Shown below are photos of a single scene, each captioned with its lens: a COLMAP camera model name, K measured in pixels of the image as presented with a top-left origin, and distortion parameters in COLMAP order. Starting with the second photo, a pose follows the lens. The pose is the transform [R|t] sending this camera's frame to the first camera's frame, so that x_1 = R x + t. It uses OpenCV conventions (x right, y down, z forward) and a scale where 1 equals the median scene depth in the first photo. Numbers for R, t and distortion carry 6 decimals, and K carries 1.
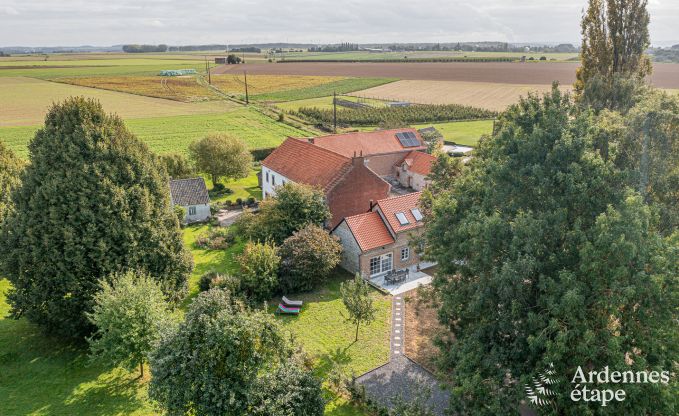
lens RADIAL K [[534.0, 0, 347.6], [0, 534.0, 205.0], [0, 0, 1]] dist [-0.036416, 0.005713]
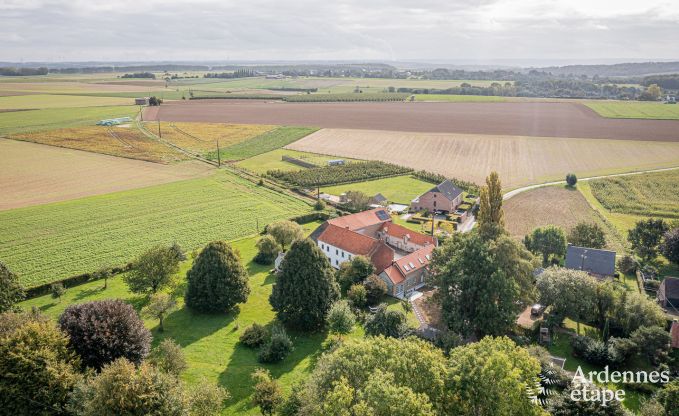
lens RADIAL K [[534.0, 0, 347.6], [0, 534.0, 205.0], [0, 0, 1]] dist [-0.036416, 0.005713]
pose [[0.977490, -0.050018, 0.204967, -0.461424], [0.054964, 0.998317, -0.018503, -0.165728], [-0.203697, 0.029352, 0.978594, -0.908937]]
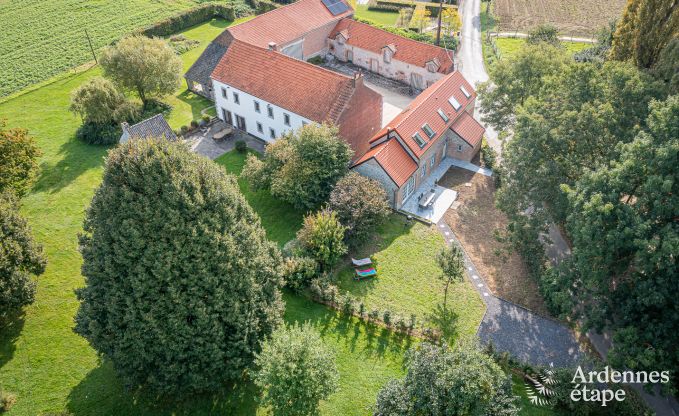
lens RADIAL K [[534.0, 0, 347.6], [0, 534.0, 205.0], [0, 0, 1]] dist [-0.036416, 0.005713]
pose [[0.930378, -0.237686, 0.279110, -0.259084], [0.113723, 0.910906, 0.396634, -0.216857], [-0.348517, -0.337278, 0.874517, 0.103002]]
